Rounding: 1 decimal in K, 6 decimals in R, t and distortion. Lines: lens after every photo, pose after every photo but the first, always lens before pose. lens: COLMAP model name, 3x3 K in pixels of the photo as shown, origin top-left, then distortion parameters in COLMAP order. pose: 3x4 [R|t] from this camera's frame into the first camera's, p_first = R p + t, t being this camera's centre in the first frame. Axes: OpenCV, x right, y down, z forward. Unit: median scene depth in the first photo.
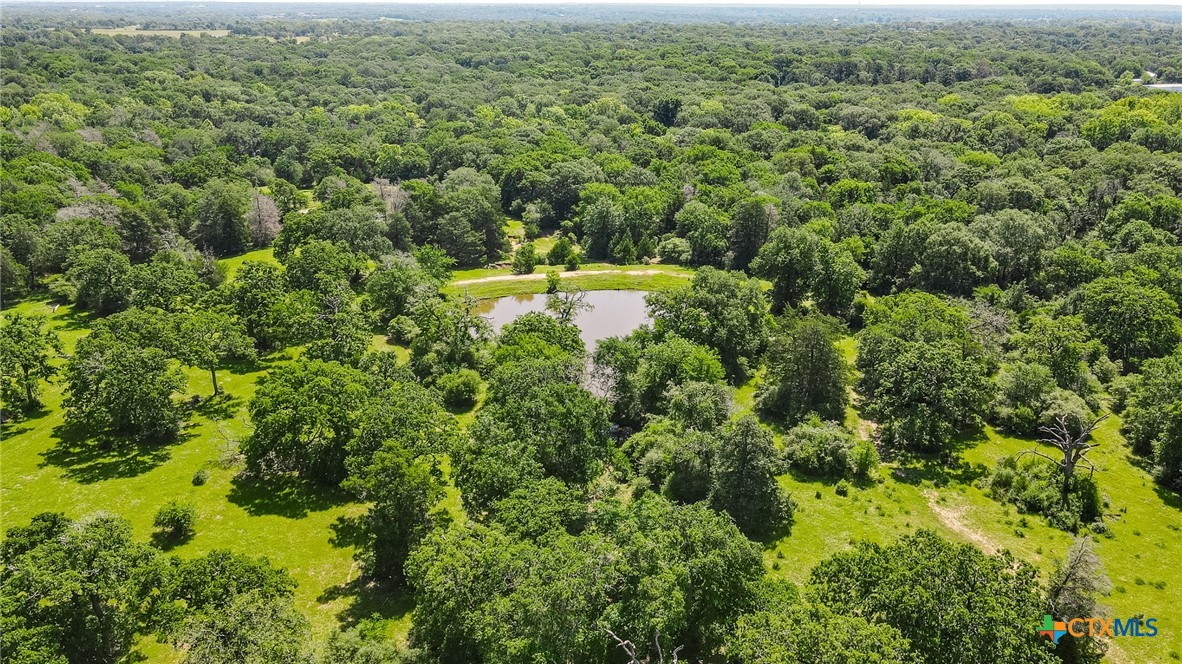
lens RADIAL K [[891.8, 0, 590.5], [0, 891.8, 332.2], [0, 0, 1]] dist [0.005163, 0.000422]
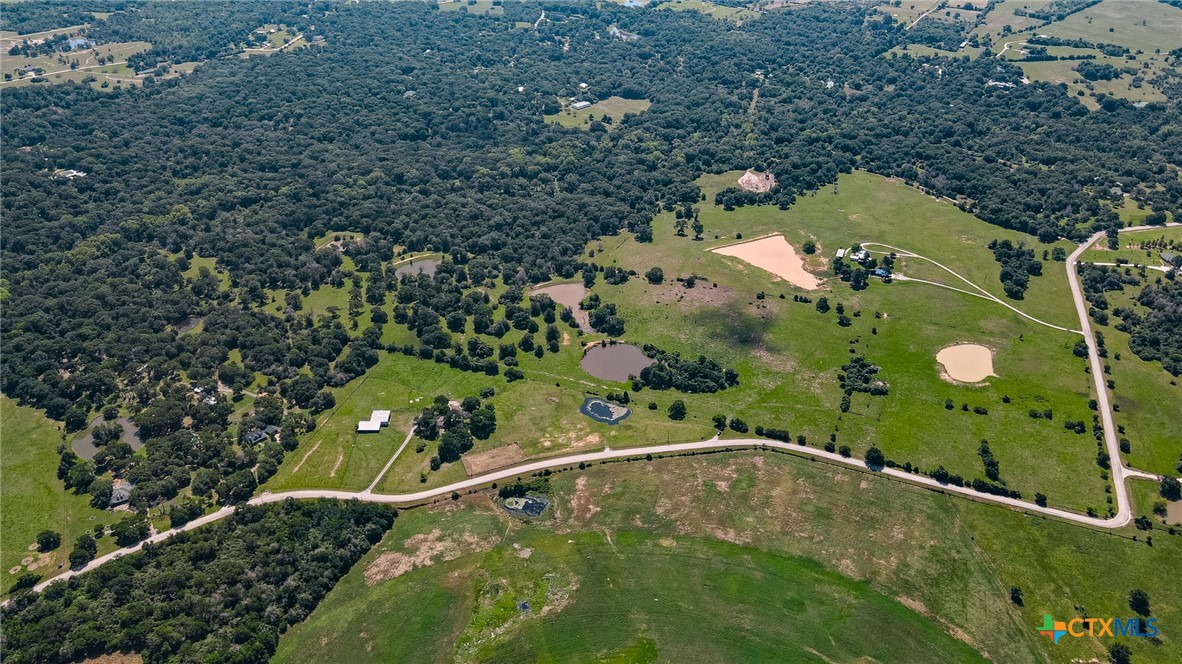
lens RADIAL K [[891.8, 0, 591.5], [0, 891.8, 332.1], [0, 0, 1]] dist [0.005163, 0.000422]
pose [[0.916048, -0.209579, 0.341955, -1.457089], [0.139692, 0.965945, 0.217800, -0.996313], [-0.375956, -0.151747, 0.914128, -6.504815]]
